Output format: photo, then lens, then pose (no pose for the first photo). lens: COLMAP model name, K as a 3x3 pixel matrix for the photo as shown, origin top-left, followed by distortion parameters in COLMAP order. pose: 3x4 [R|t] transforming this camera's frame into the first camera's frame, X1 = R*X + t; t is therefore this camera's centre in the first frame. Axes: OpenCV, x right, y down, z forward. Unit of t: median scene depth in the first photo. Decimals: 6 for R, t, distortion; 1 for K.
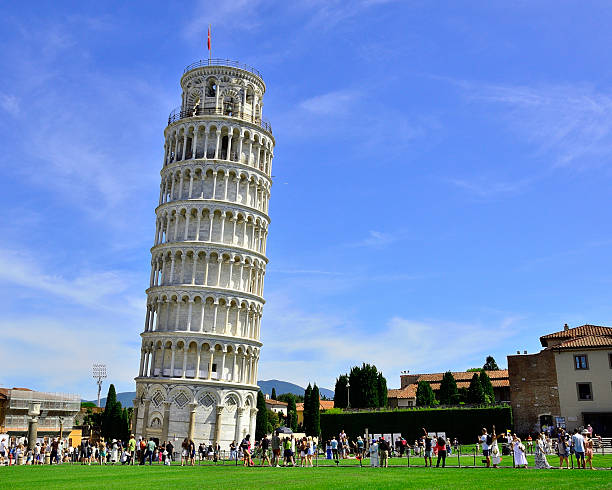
lens RADIAL K [[688.2, 0, 285.4], [0, 688.2, 243.1], [0, 0, 1]] dist [-0.038794, 0.000000]
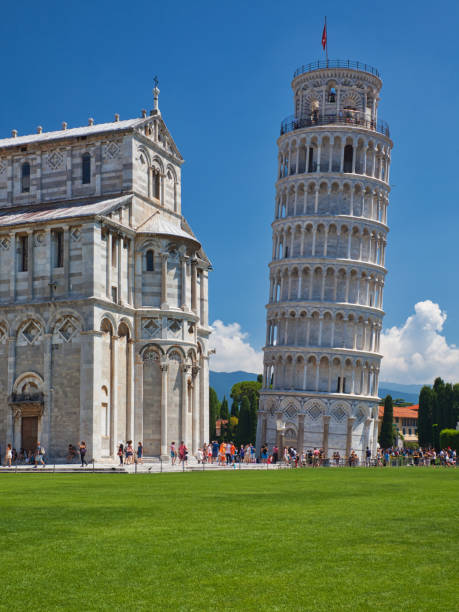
lens RADIAL K [[896.9, 0, 233.9], [0, 896.9, 310.5], [0, 0, 1]] dist [0.100090, 0.000000]
pose [[0.999310, 0.009409, -0.035927, -0.212388], [-0.004581, 0.991217, 0.132163, -0.098253], [0.036855, -0.131908, 0.990577, -0.317039]]
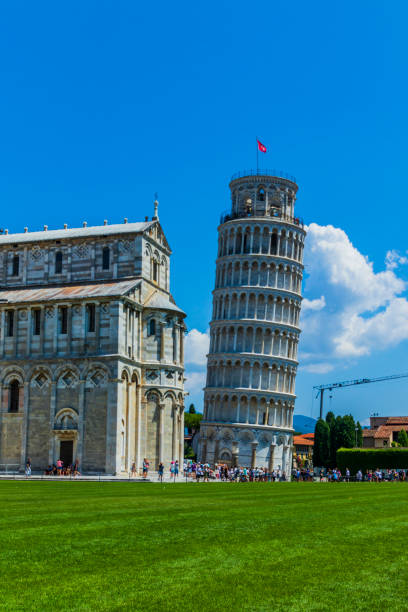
lens RADIAL K [[770.0, 0, 206.5], [0, 770.0, 307.8], [0, 0, 1]] dist [0.035952, 0.000000]
pose [[0.998146, 0.037815, 0.047702, -0.289741], [-0.041390, 0.996223, 0.076331, -0.131670], [-0.044636, -0.078164, 0.995941, -0.447750]]
